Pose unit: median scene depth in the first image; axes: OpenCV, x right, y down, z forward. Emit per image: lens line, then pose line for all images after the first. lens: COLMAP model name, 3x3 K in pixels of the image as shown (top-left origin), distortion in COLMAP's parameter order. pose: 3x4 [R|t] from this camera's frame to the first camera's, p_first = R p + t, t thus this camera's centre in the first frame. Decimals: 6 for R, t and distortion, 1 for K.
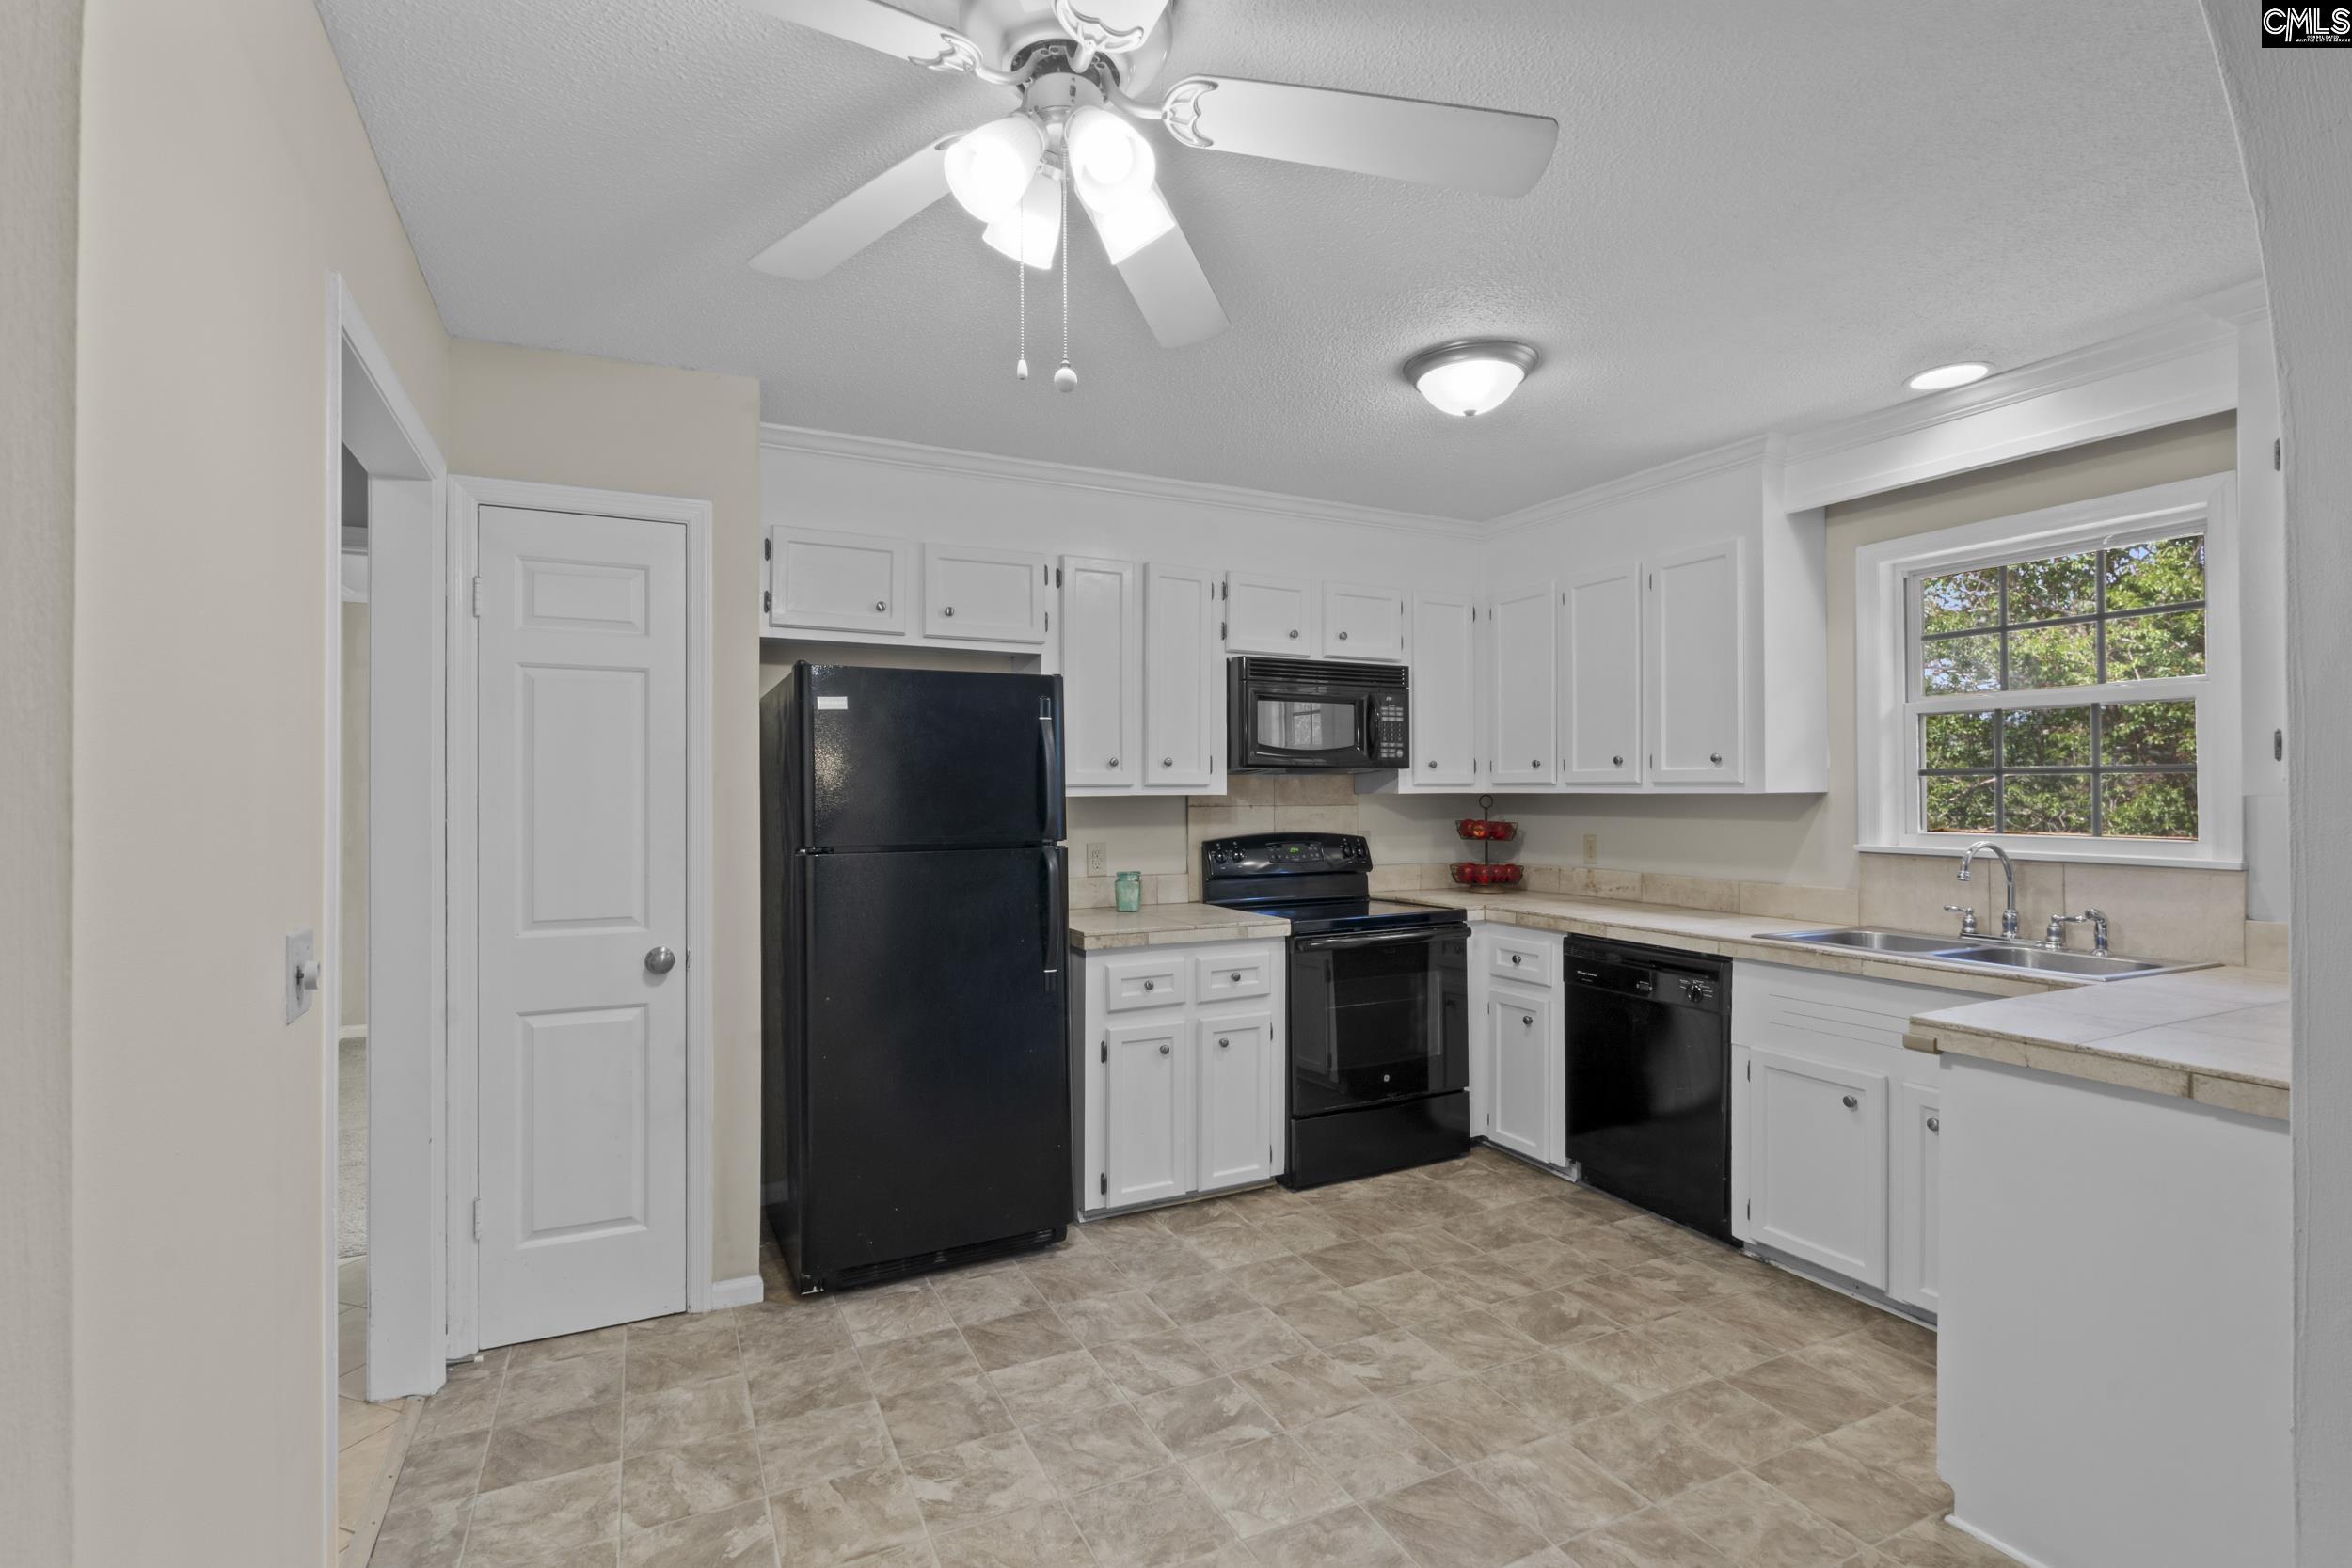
lens RADIAL K [[1091.0, 0, 1159.1], [0, 1091.0, 788.6], [0, 0, 1]] dist [-0.000917, 0.000335]
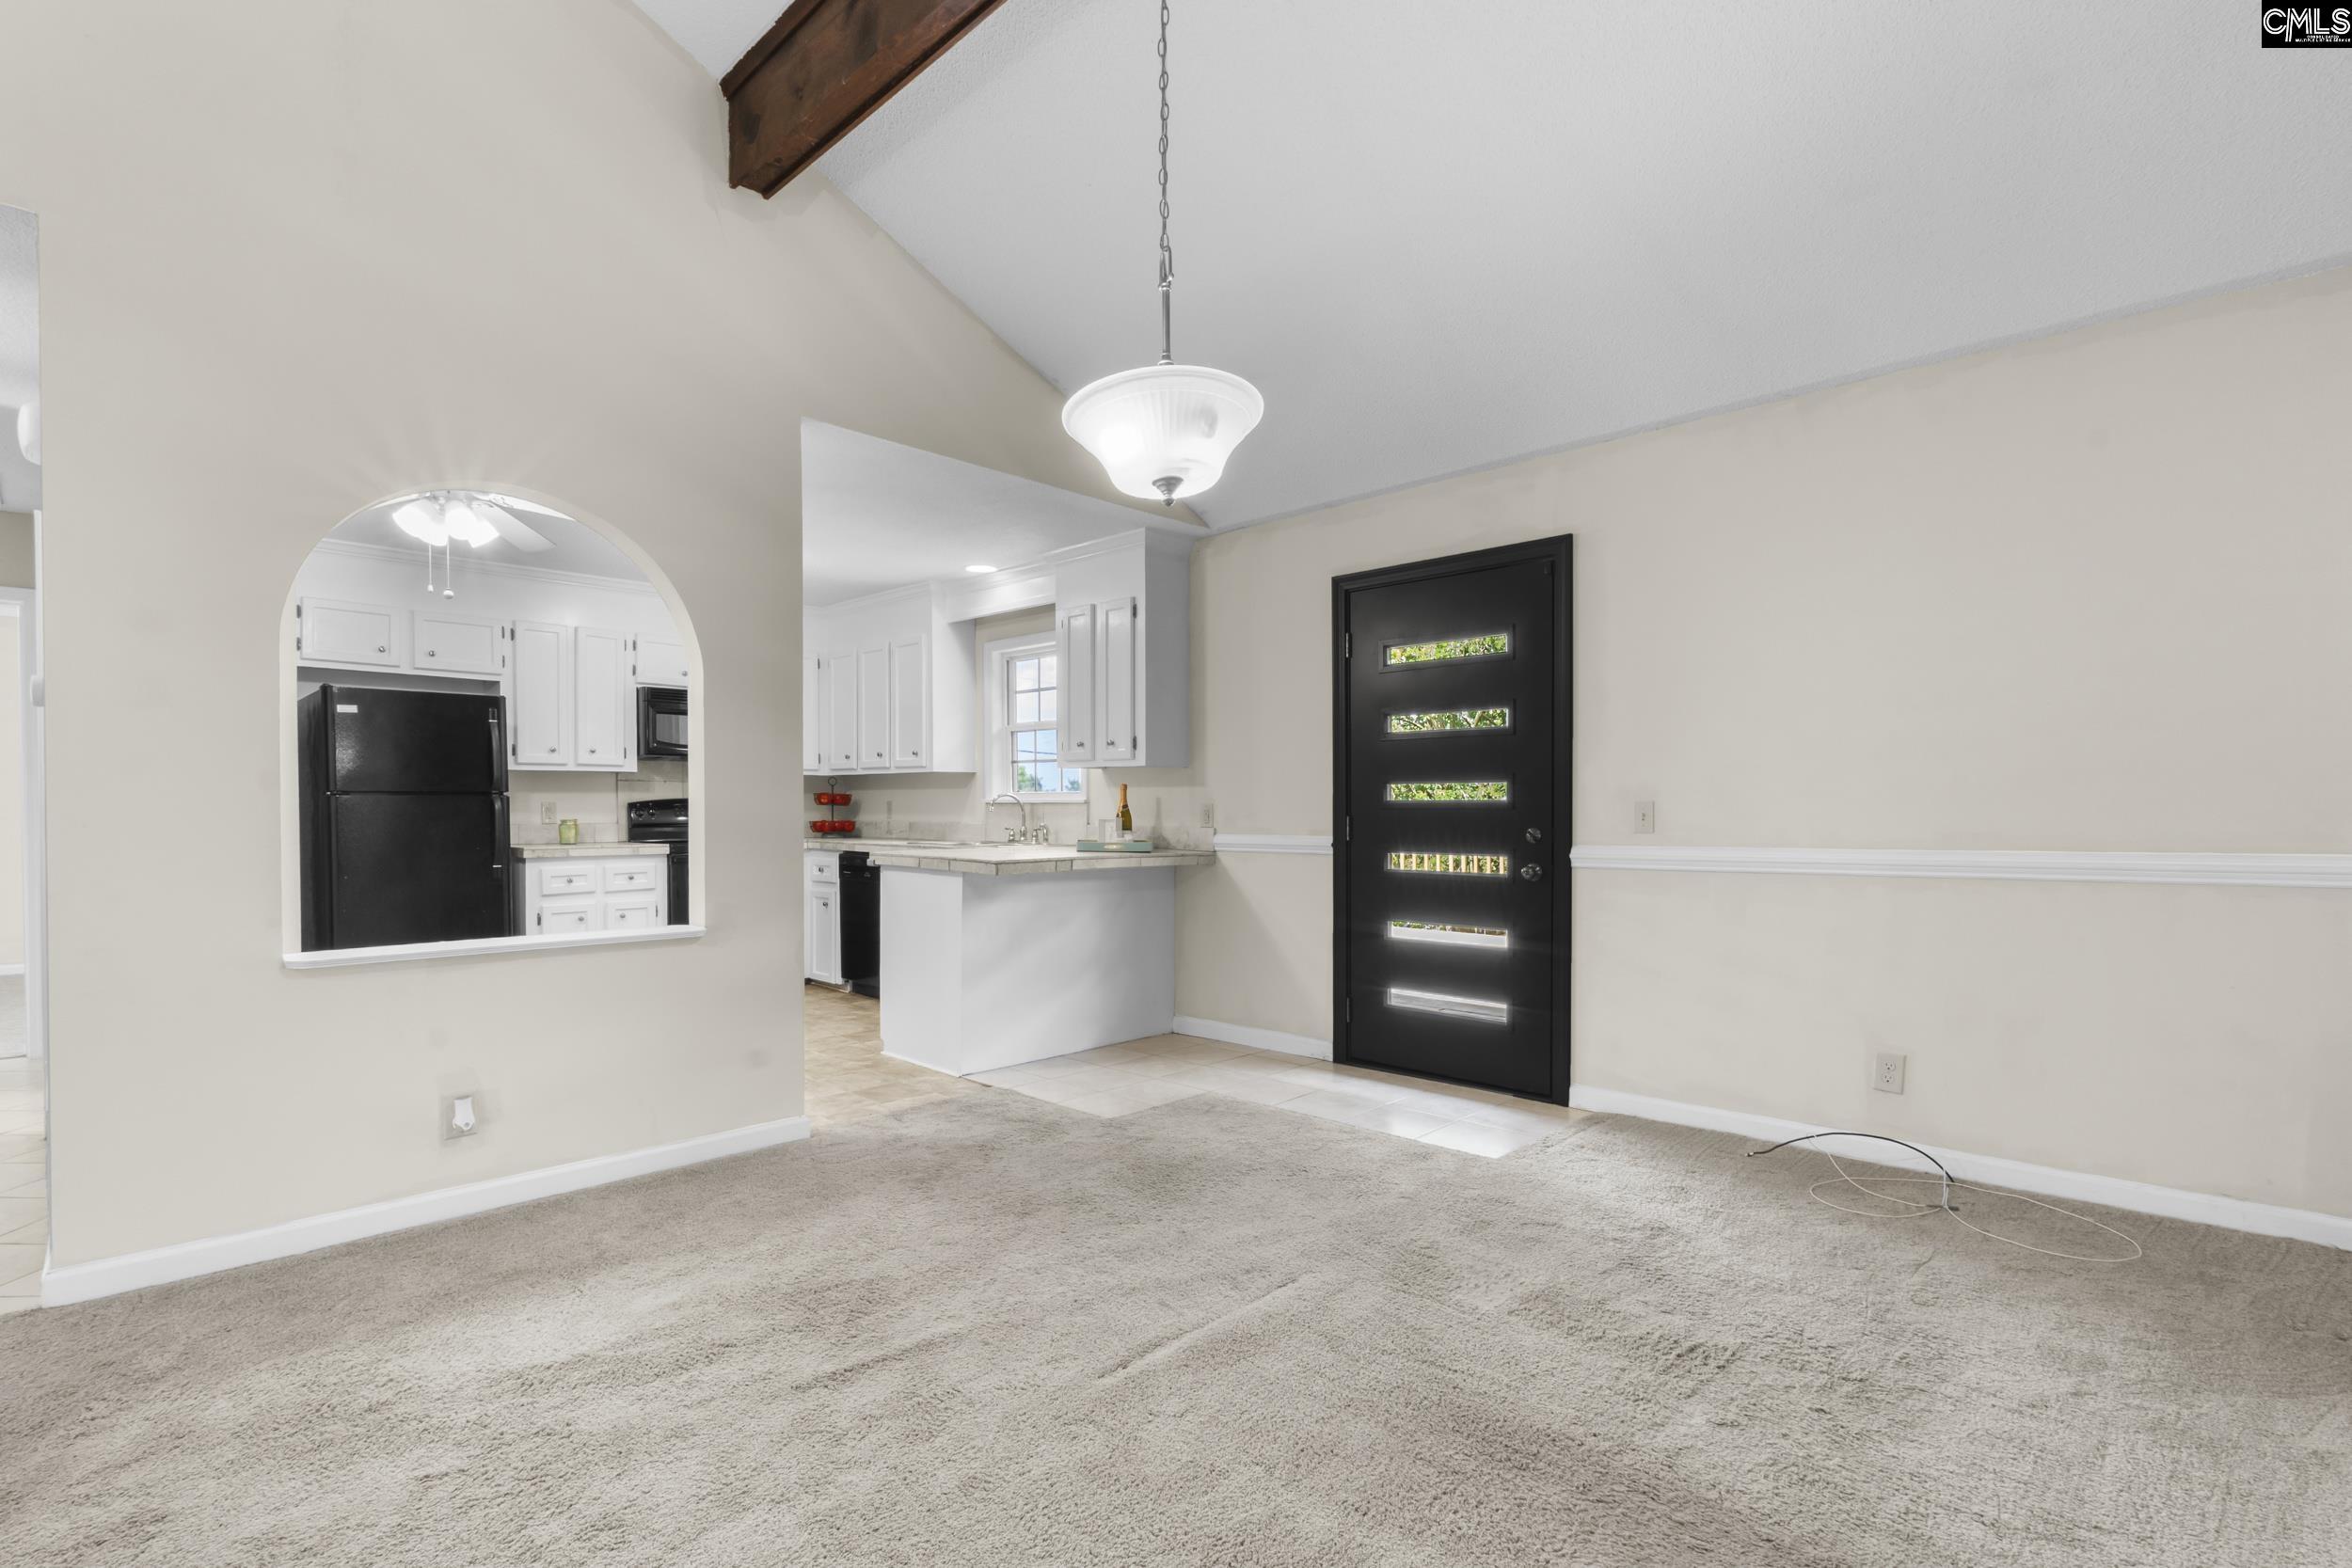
lens RADIAL K [[1102.5, 0, 1157.3], [0, 1102.5, 822.8], [0, 0, 1]] dist [-0.004332, -0.000298]
pose [[0.941987, -0.003107, 0.335636, 0.289875], [-0.003321, 0.999822, 0.018574, 0.058262], [-0.335634, -0.018611, 0.941809, -0.960790]]
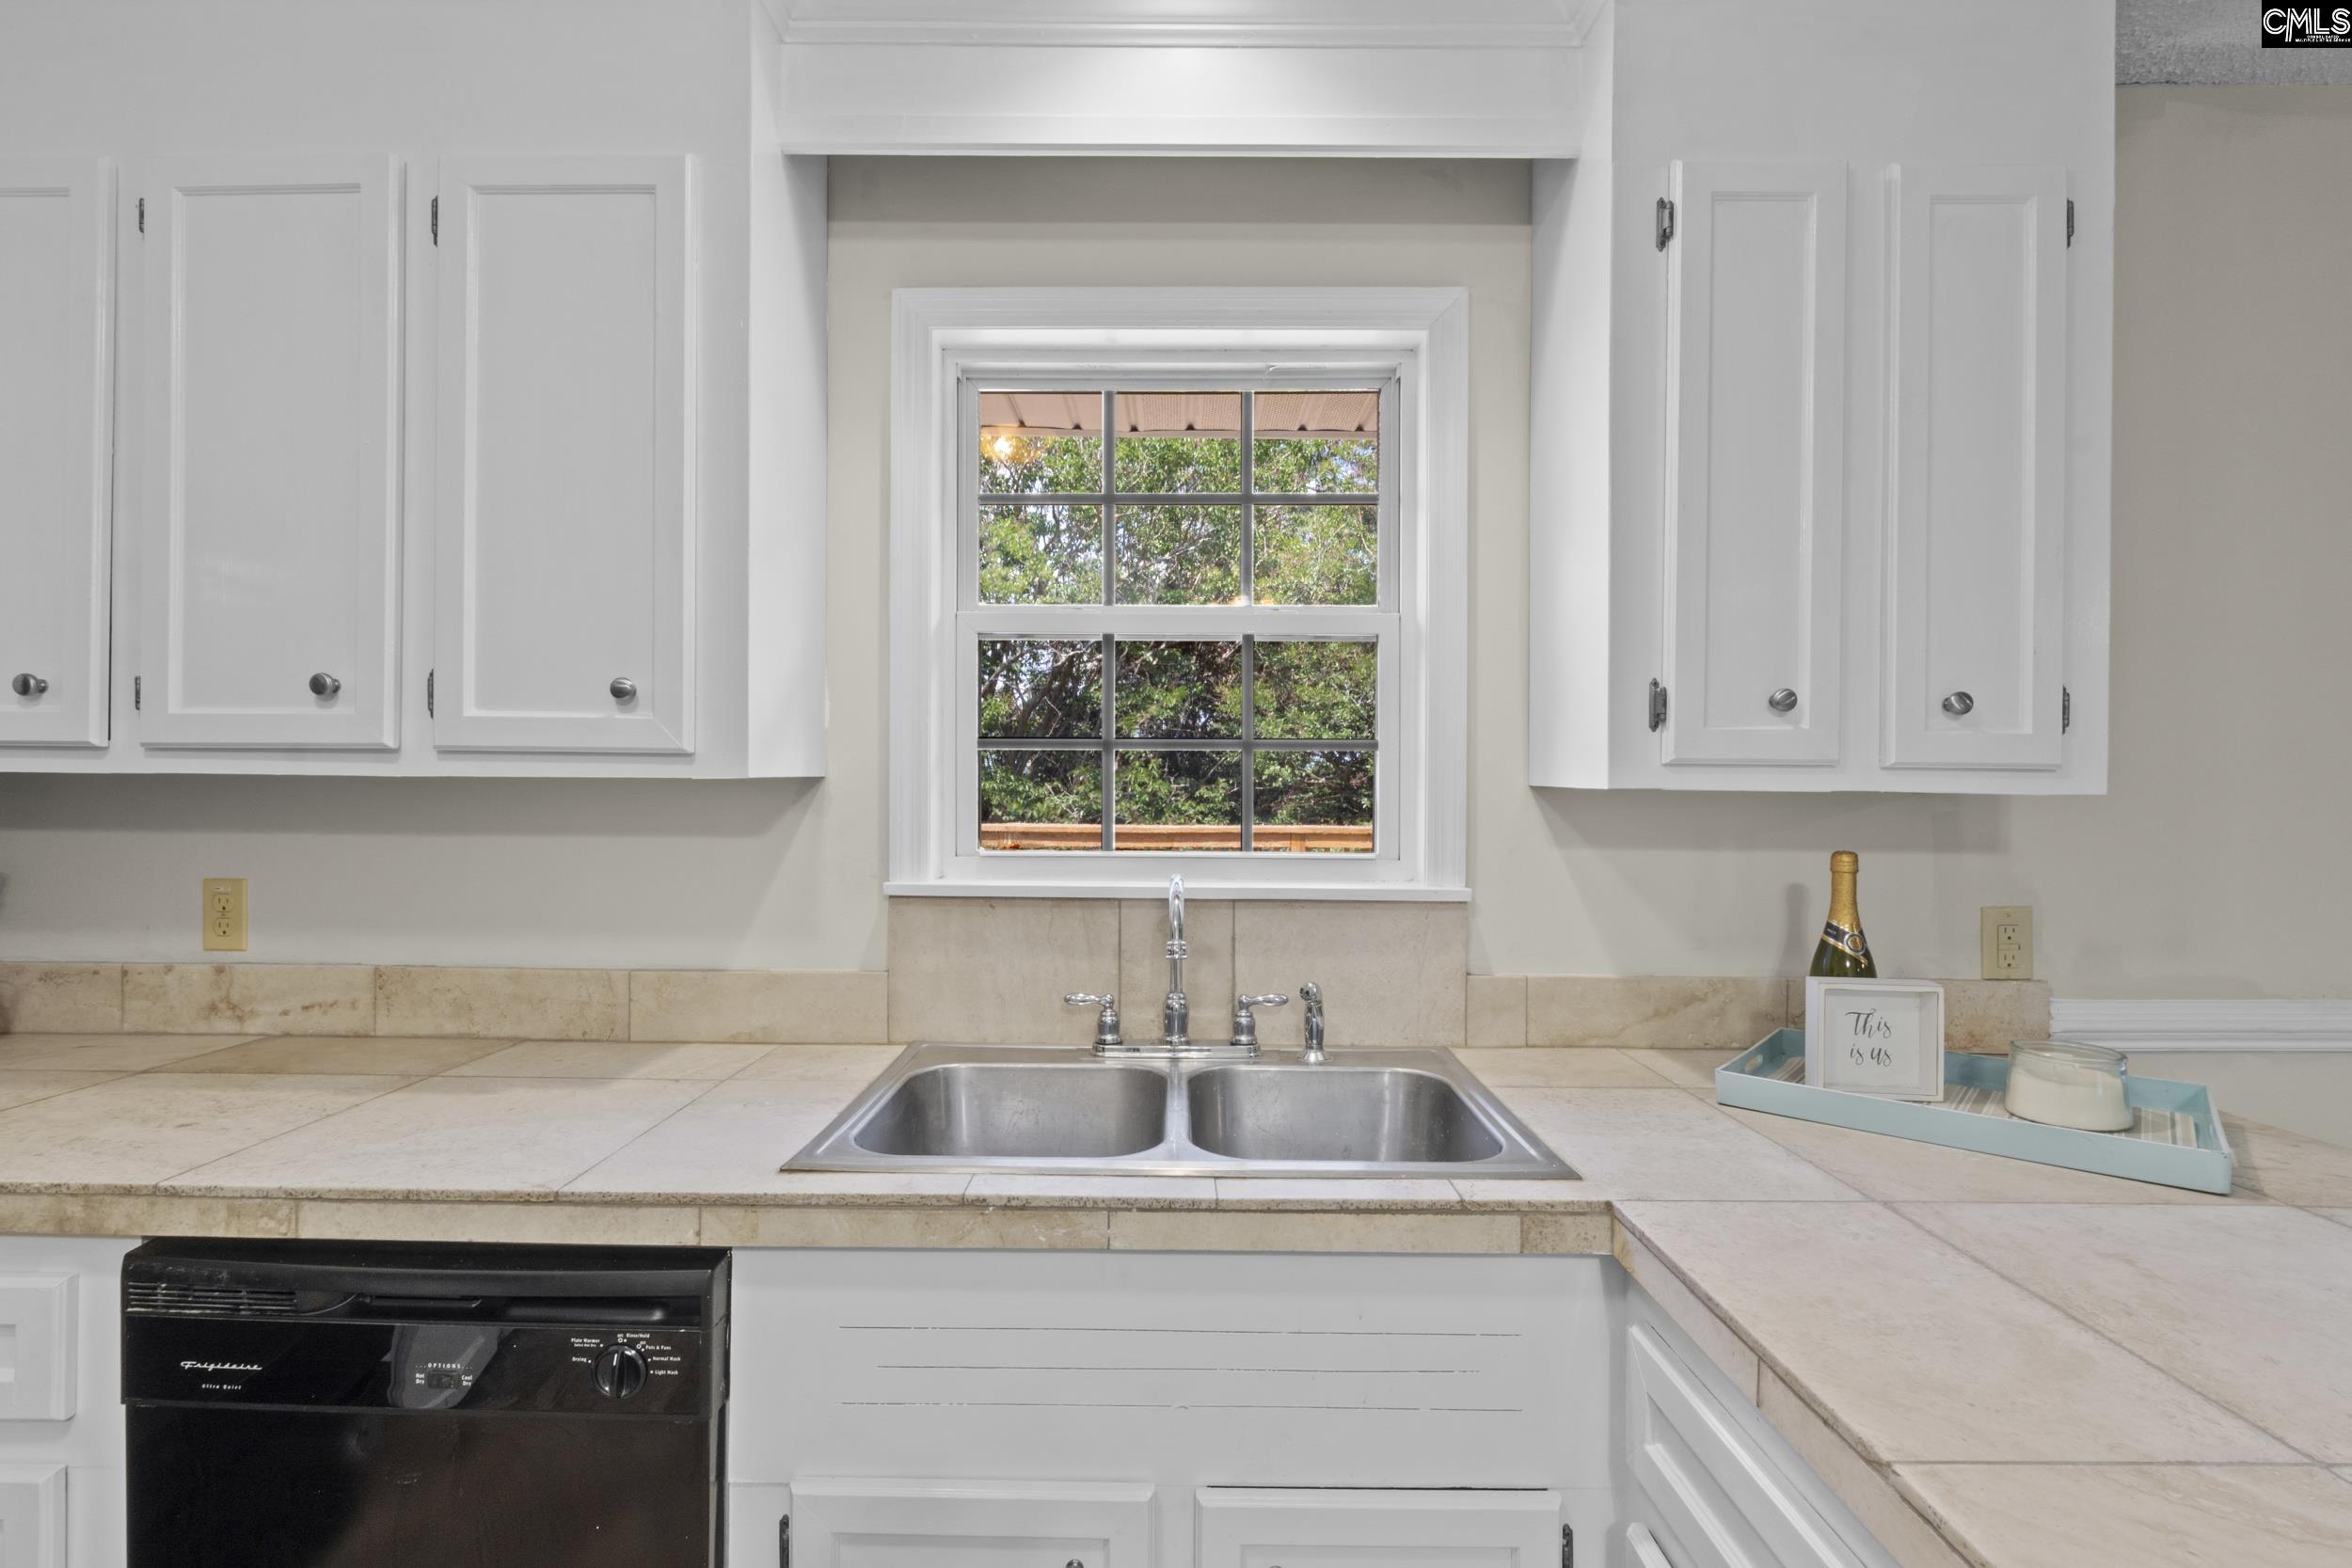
lens RADIAL K [[1077.8, 0, 1172.5], [0, 1077.8, 780.0], [0, 0, 1]] dist [-0.006434, -0.000448]
pose [[0.443666, 0.002830, 0.896188, 0.265021], [-0.010718, 0.999940, 0.002148, 0.002134], [-0.896128, -0.010558, 0.443670, 0.691041]]
